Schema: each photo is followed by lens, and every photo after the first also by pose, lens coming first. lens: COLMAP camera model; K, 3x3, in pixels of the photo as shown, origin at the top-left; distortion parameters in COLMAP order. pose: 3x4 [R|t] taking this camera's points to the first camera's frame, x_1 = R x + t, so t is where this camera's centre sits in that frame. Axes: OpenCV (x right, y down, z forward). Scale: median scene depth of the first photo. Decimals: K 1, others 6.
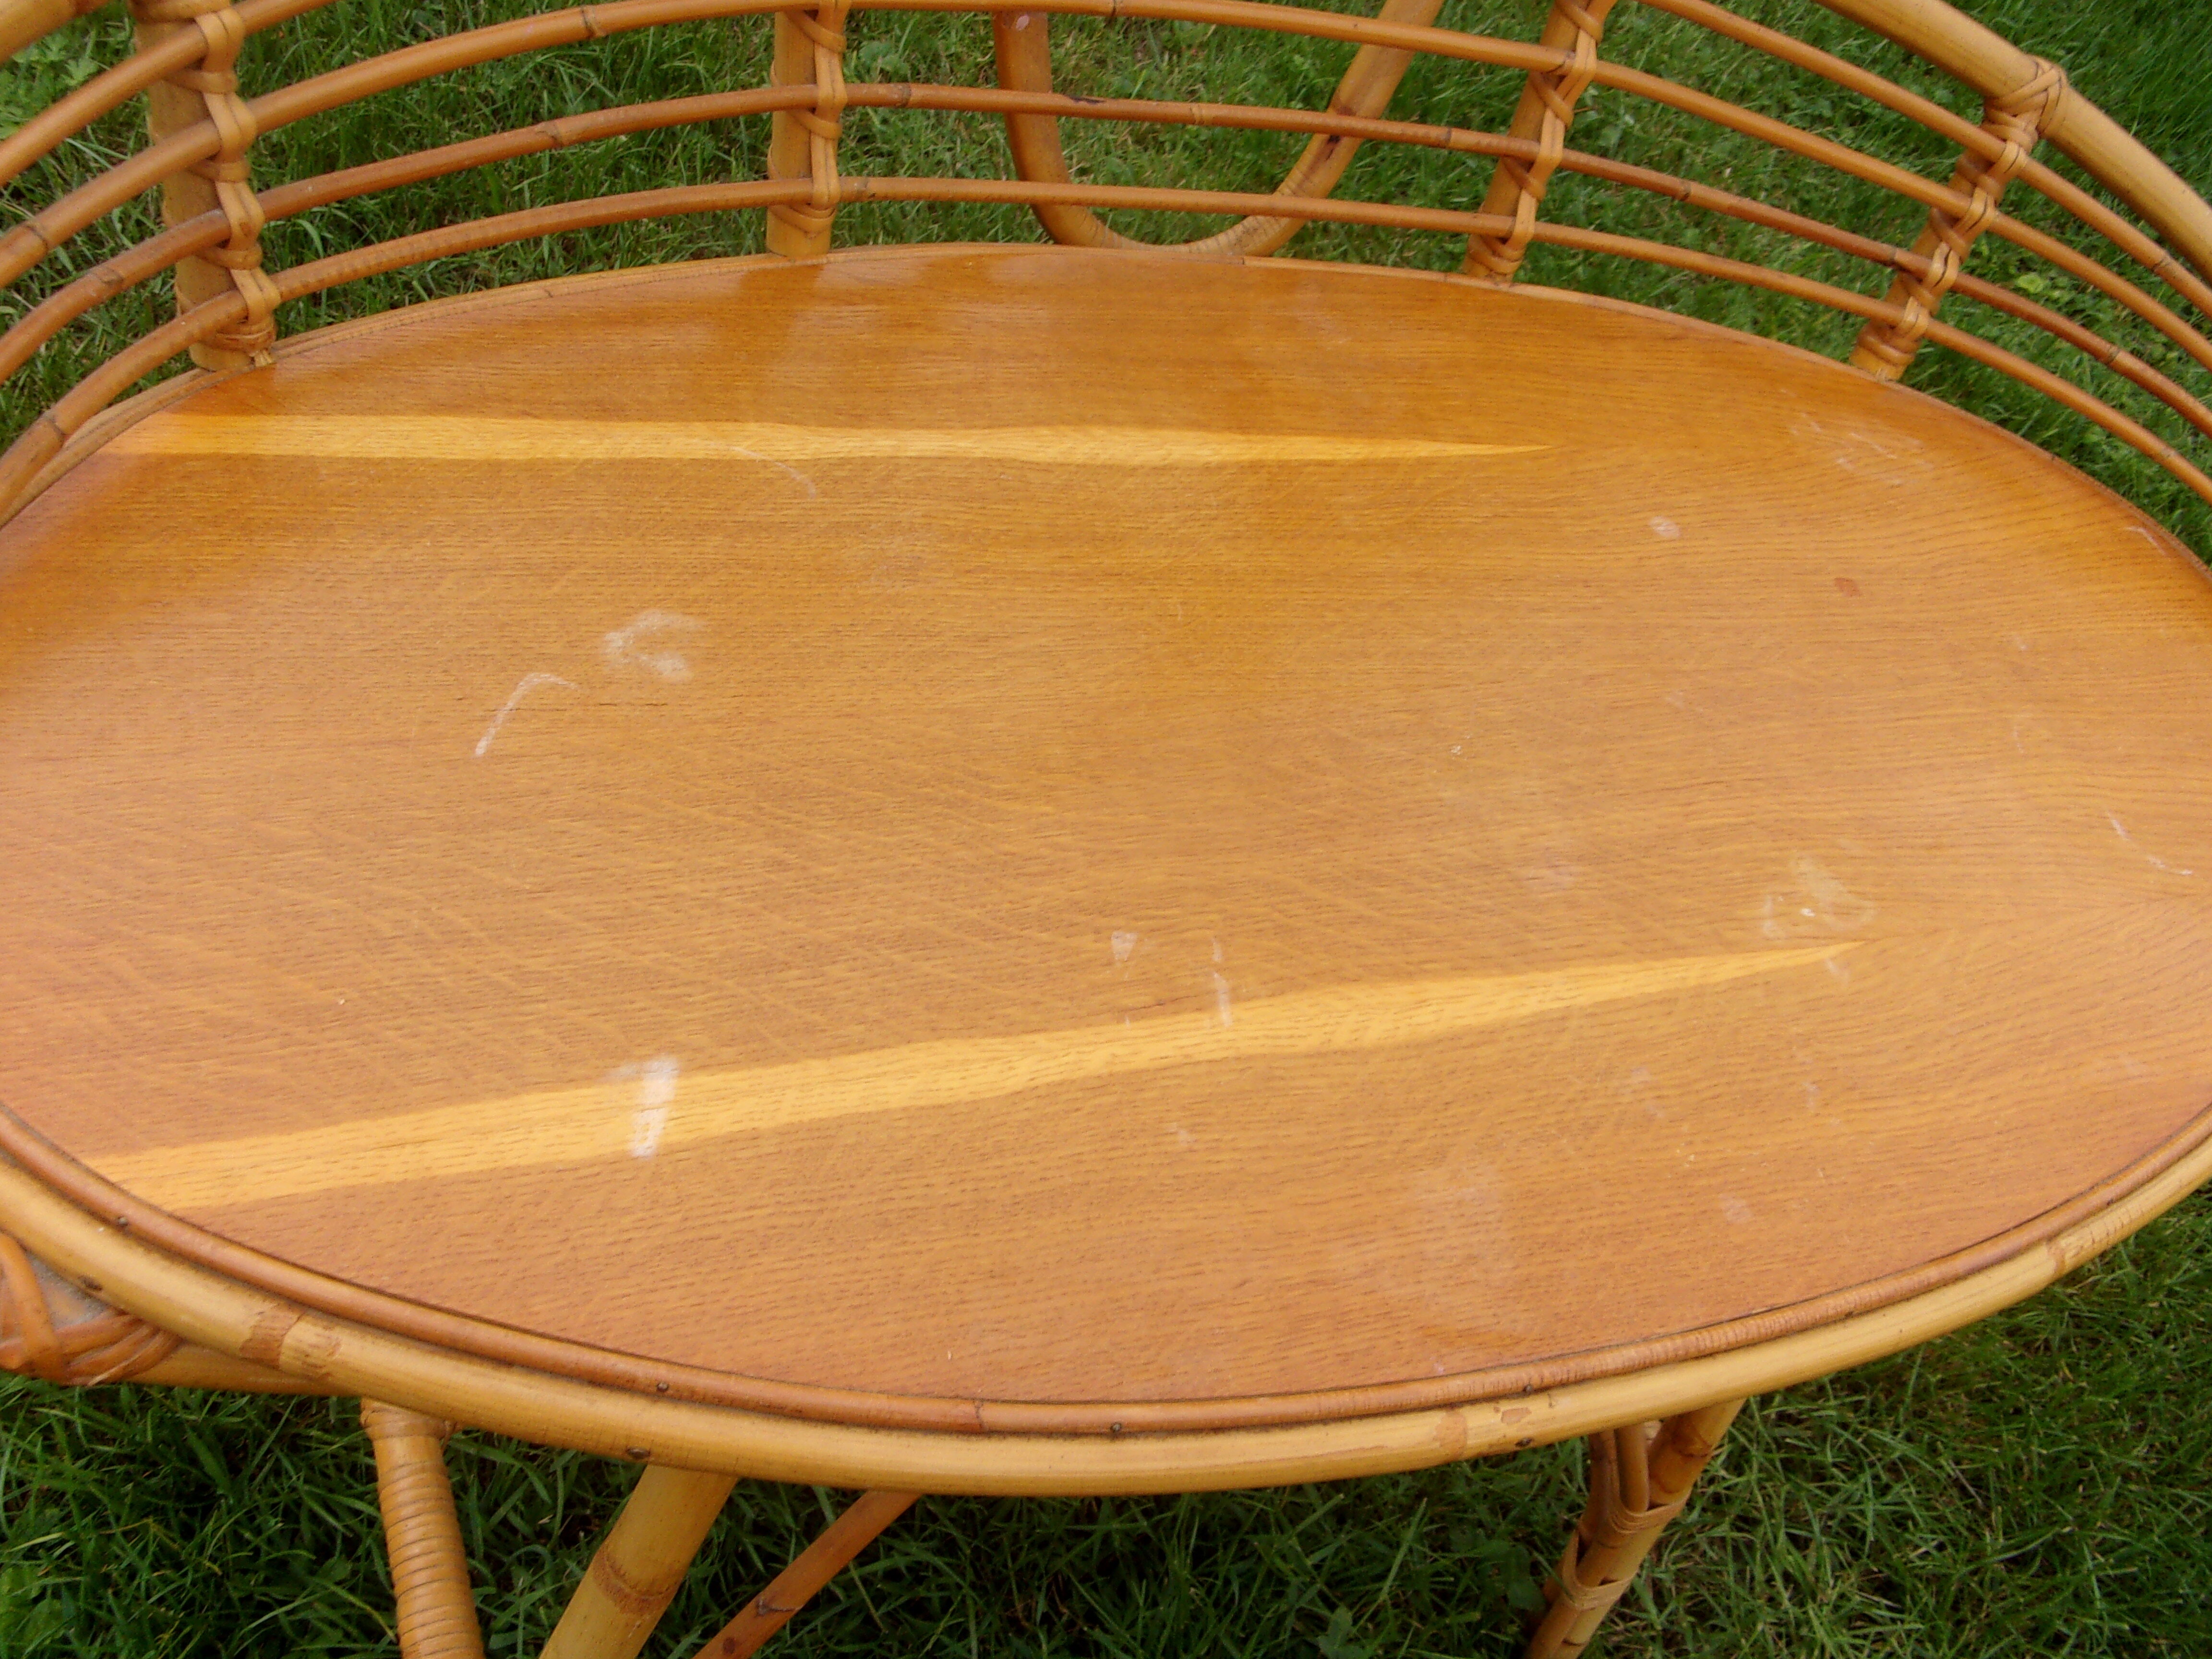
lens RADIAL K [[1864.0, 0, 1111.8], [0, 1864.0, 831.8], [0, 0, 1]] dist [0.046246, -0.047672]
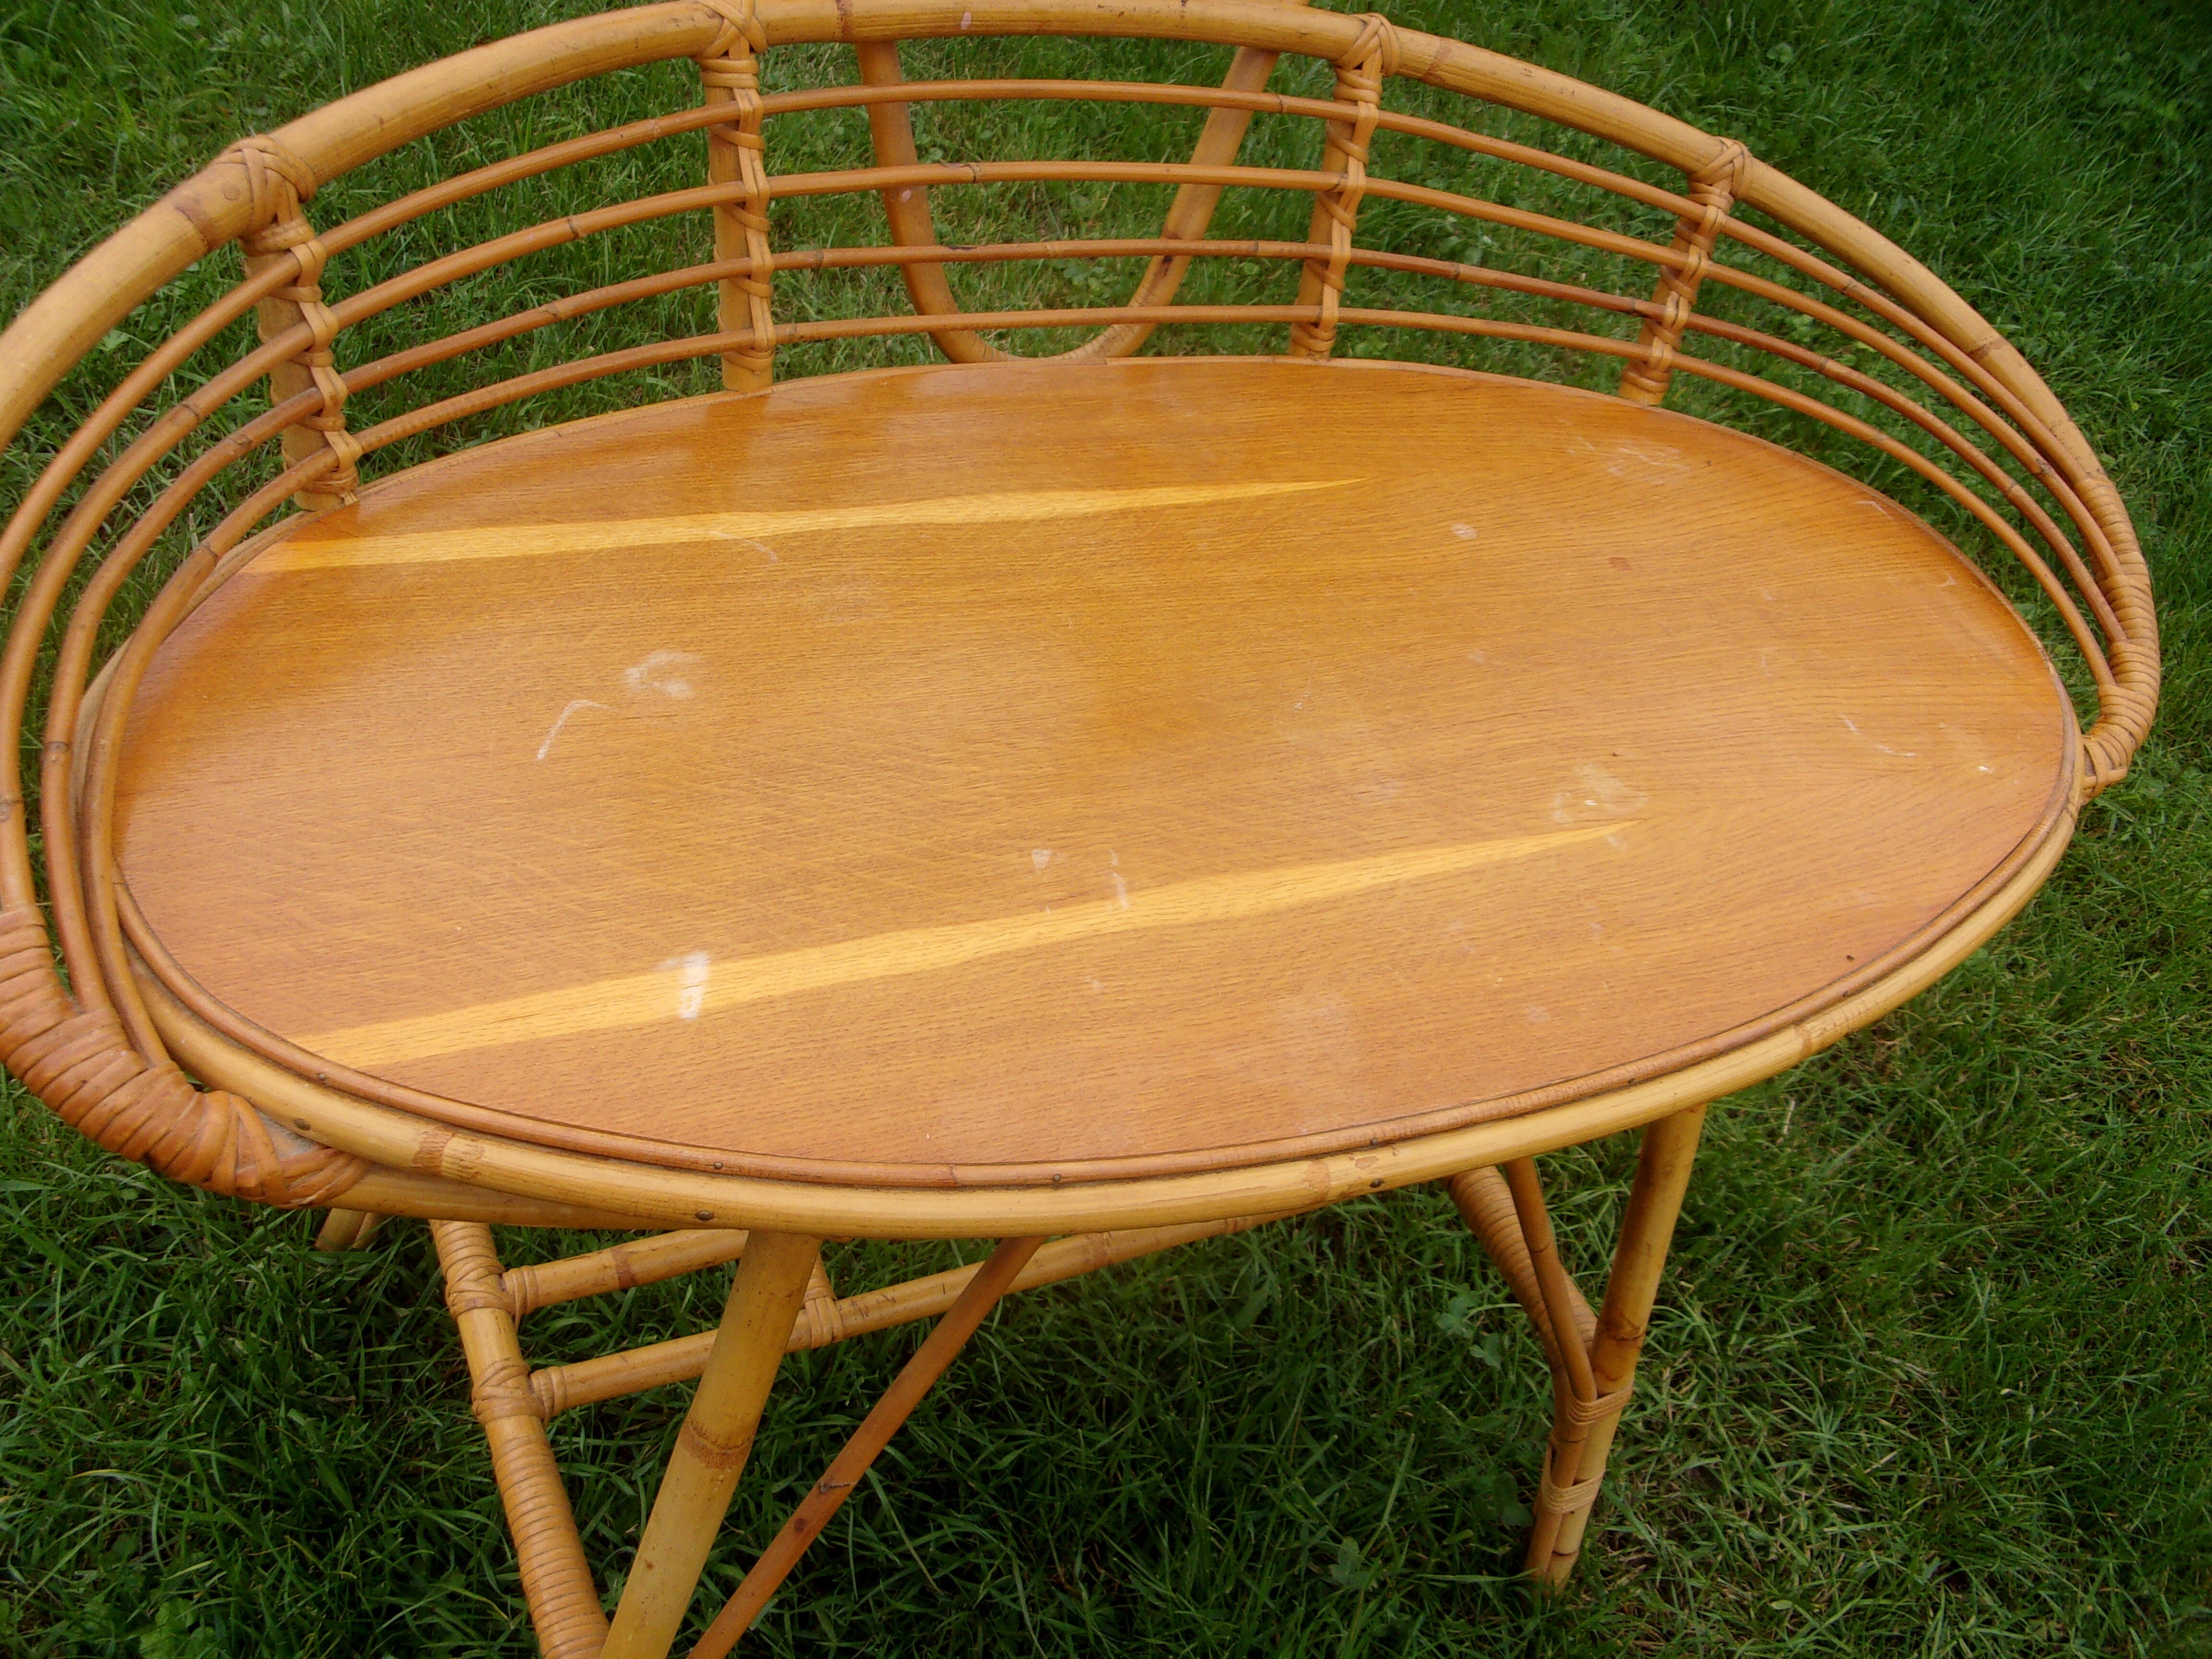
lens RADIAL K [[1864.0, 0, 1108.4], [0, 1864.0, 826.0], [0, 0, 1]] dist [0.046246, -0.047672]
pose [[0.994088, -0.108571, -0.001030, 0.049960], [0.108025, 0.989957, -0.091189, 0.142836], [0.010920, 0.090538, 0.995833, -0.264046]]
